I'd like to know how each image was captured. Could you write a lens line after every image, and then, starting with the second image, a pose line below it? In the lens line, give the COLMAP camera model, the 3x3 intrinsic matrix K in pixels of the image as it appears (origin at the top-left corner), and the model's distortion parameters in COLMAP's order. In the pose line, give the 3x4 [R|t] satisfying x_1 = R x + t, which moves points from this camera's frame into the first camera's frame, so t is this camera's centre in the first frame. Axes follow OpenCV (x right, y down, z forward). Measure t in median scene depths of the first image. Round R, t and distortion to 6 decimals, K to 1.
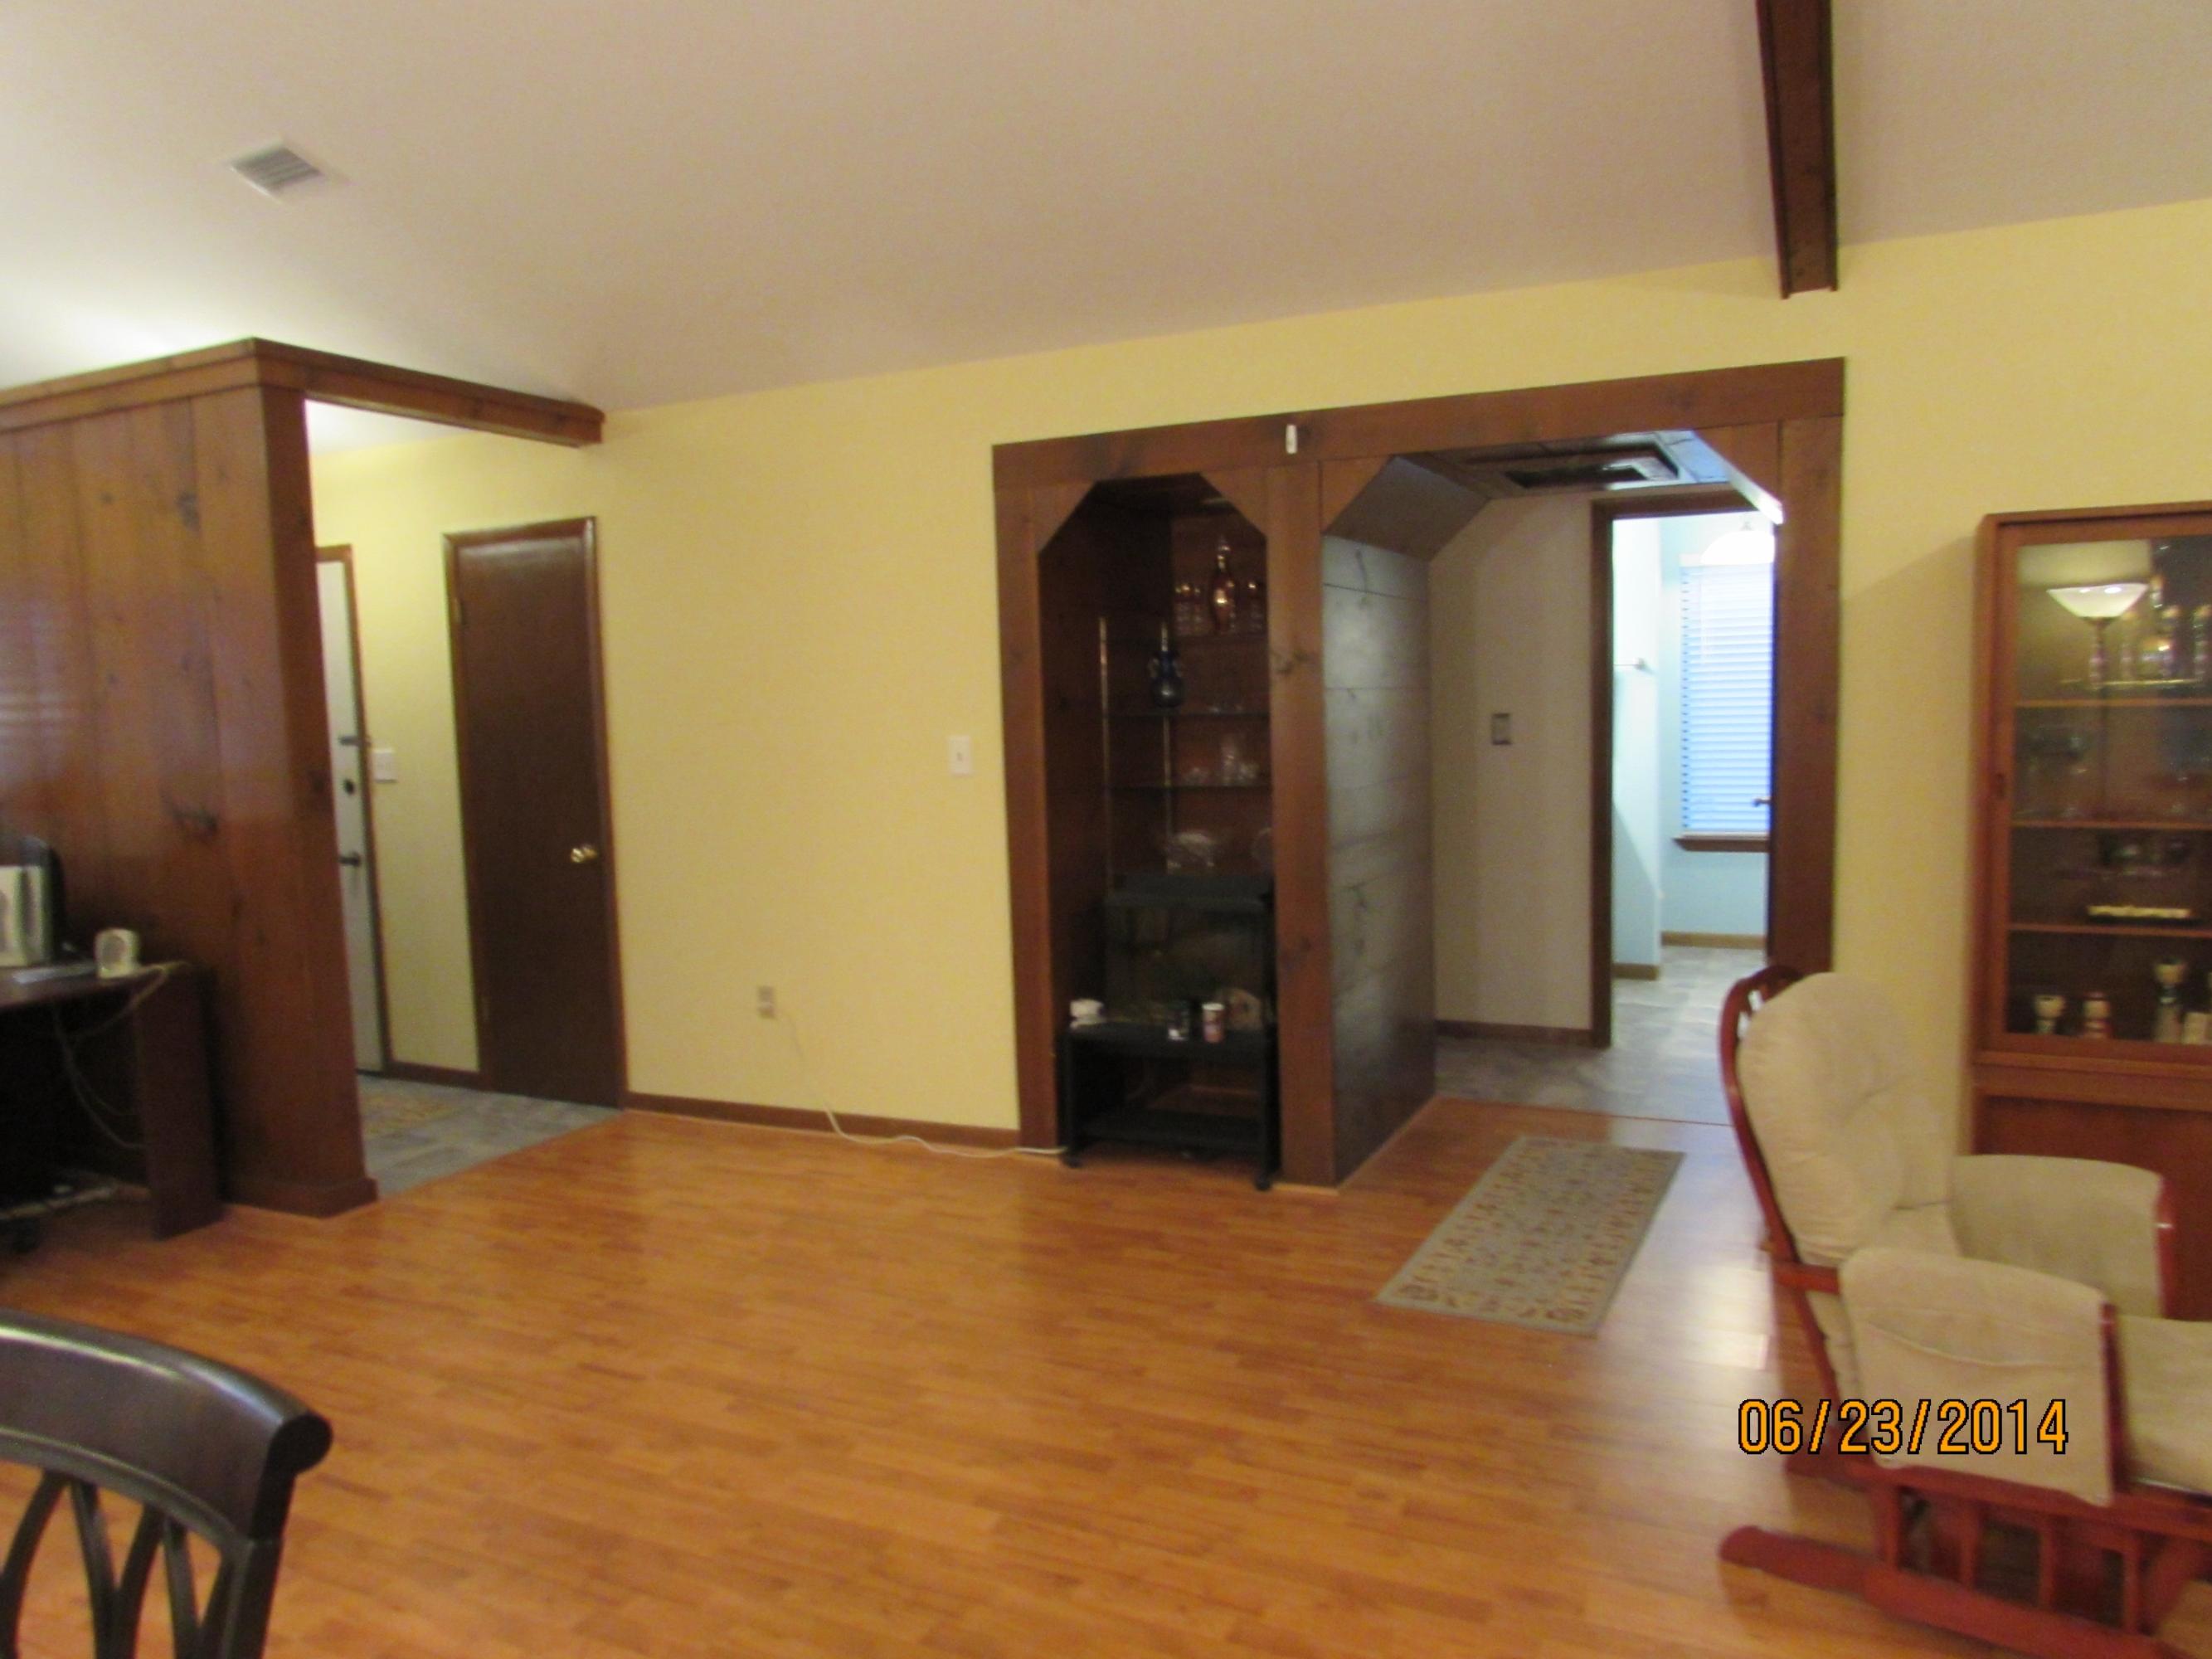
lens RADIAL K [[1555.9, 0, 1105.8], [0, 1555.9, 833.5], [0, 0, 1]] dist [-0.042277, 0.015715]
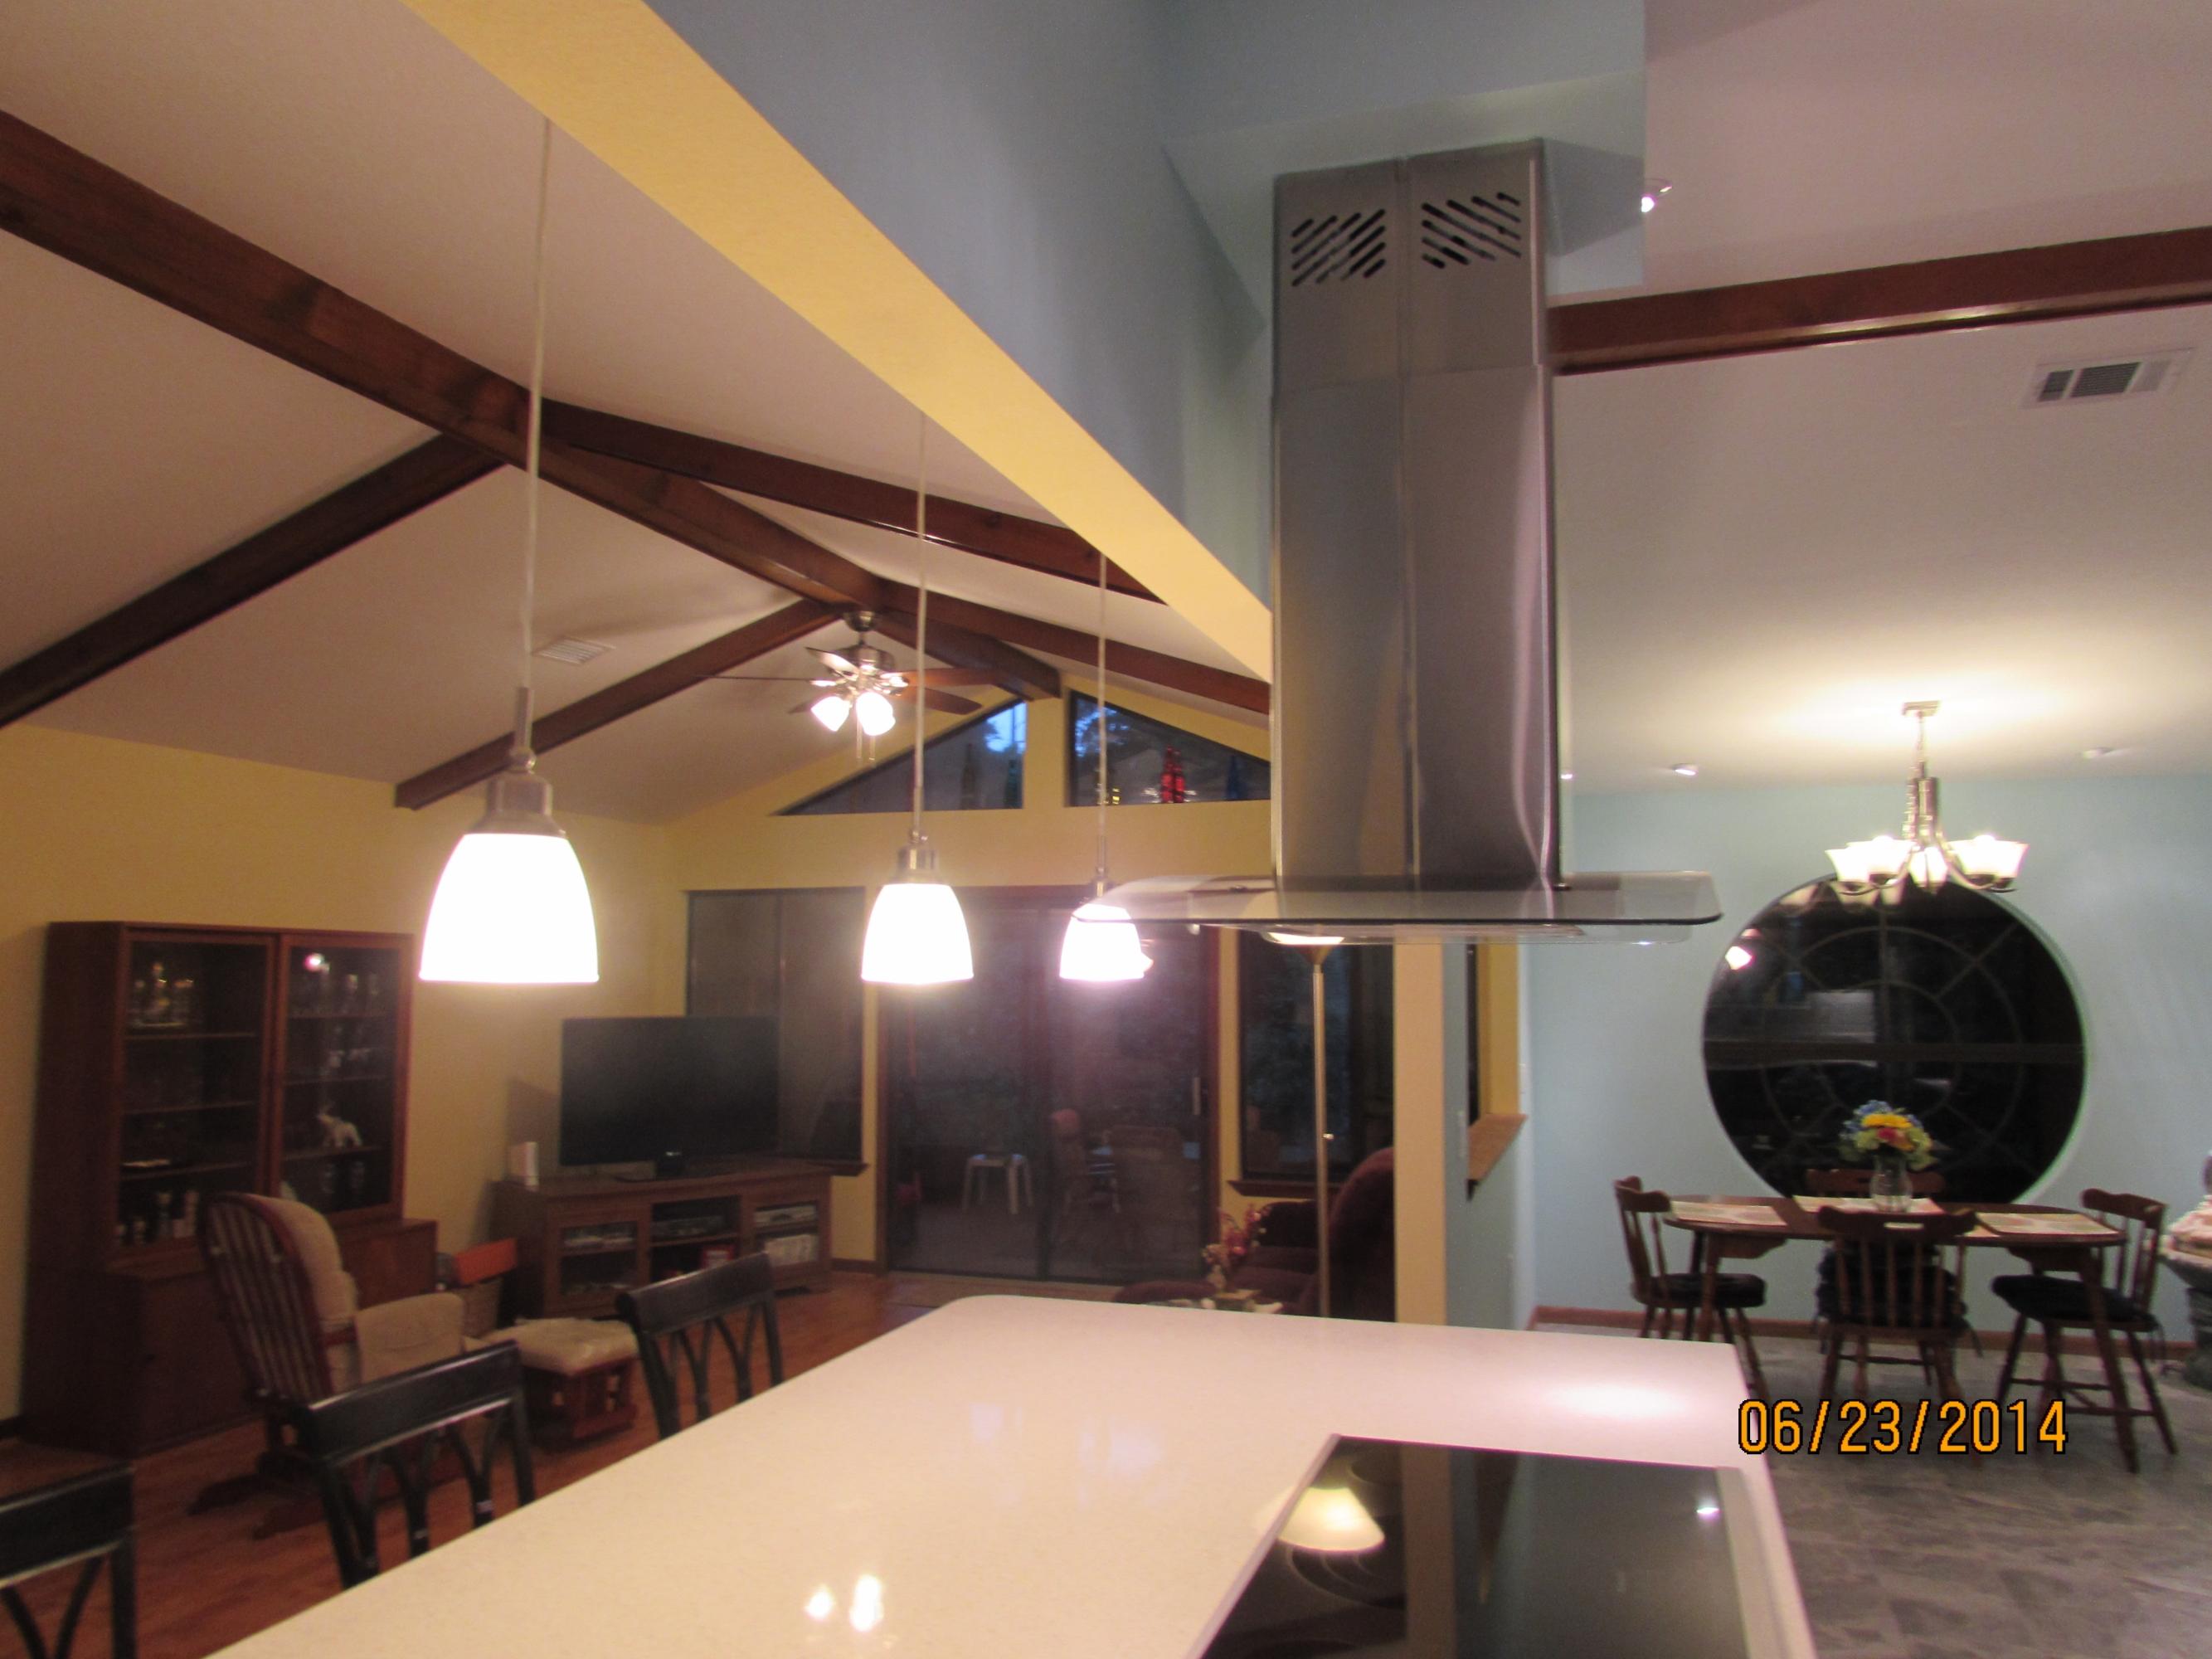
lens RADIAL K [[1555.9, 0, 1112.1], [0, 1555.9, 838.8], [0, 0, 1]] dist [-0.042277, 0.015715]
pose [[-0.124668, 0.118065, 0.985149, -1.134963], [0.093517, 0.989873, -0.106797, -0.022797], [-0.987782, 0.078814, -0.134447, 0.163591]]
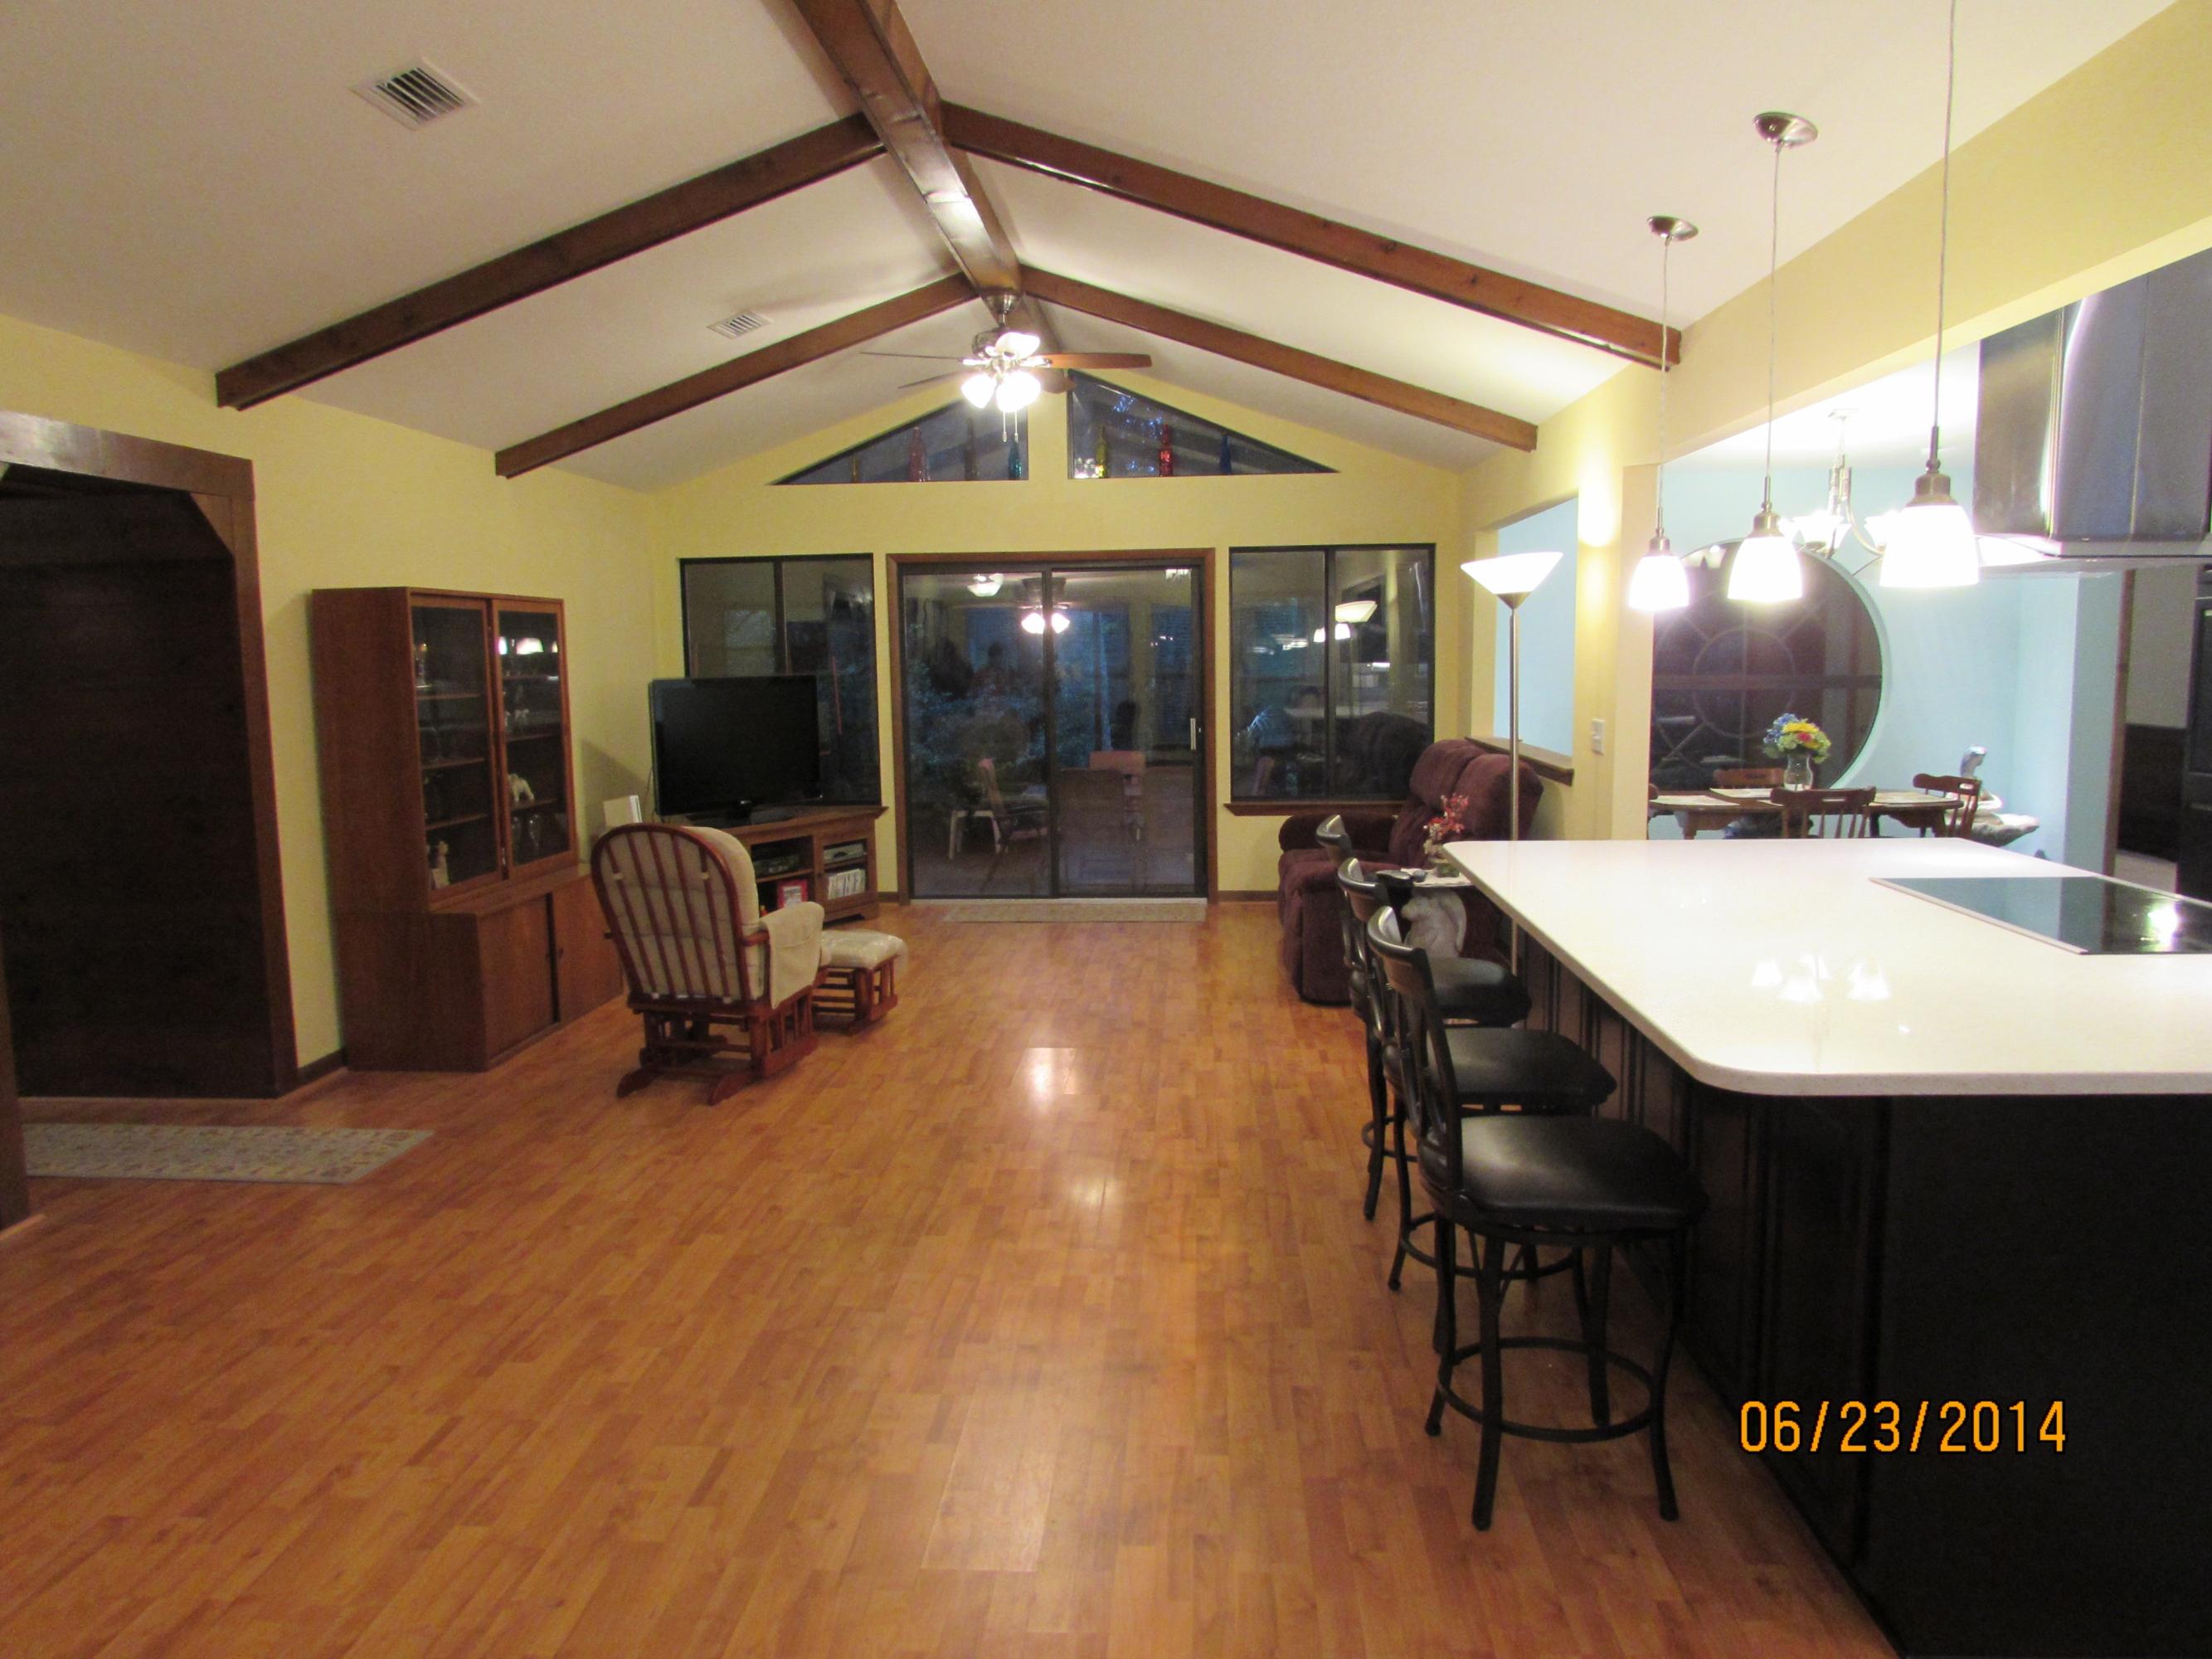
lens RADIAL K [[1555.9, 0, 1099.1], [0, 1555.9, 835.6], [0, 0, 1]] dist [-0.042277, 0.015715]
pose [[-0.373629, -0.074364, 0.924592, -1.275283], [0.112697, 0.985758, 0.124825, -0.062143], [-0.920707, 0.150837, -0.359927, 0.928293]]
